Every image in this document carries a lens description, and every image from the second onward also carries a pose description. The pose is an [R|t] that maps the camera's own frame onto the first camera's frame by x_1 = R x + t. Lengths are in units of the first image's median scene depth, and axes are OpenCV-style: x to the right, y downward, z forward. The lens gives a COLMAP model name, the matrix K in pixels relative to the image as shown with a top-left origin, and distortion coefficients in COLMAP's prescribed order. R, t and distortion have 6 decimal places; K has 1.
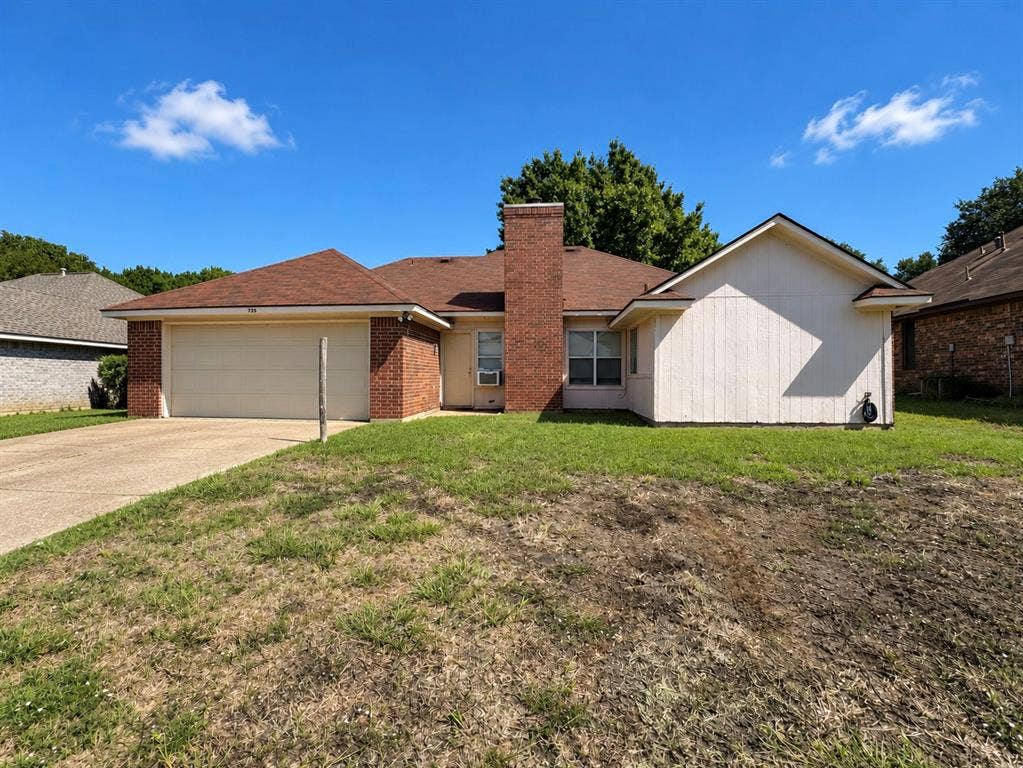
lens RADIAL K [[436.7, 0, 508.8], [0, 436.7, 369.2], [0, 0, 1]] dist [0.020051, -0.019090]
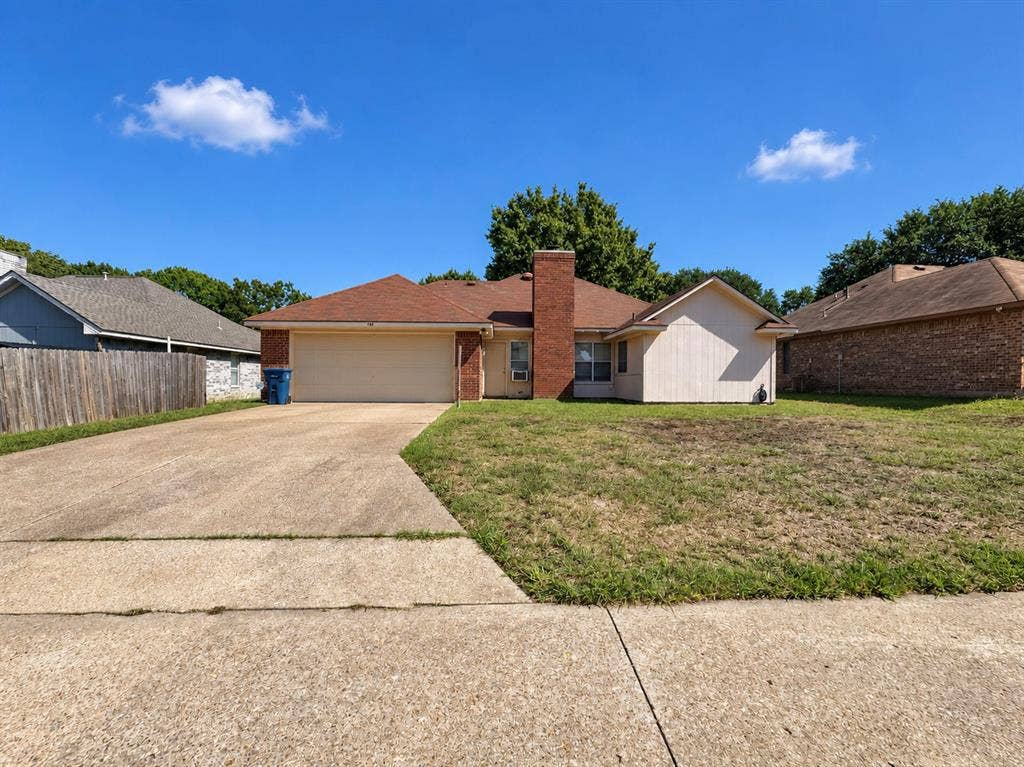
lens RADIAL K [[410.5, 0, 522.2], [0, 410.5, 392.1], [0, 0, 1]] dist [-0.020005, -0.000140]
pose [[0.989107, 0.006335, 0.147060, -0.244877], [-0.012799, 0.998991, 0.043051, 0.019516], [-0.146639, -0.044464, 0.988190, -0.312248]]
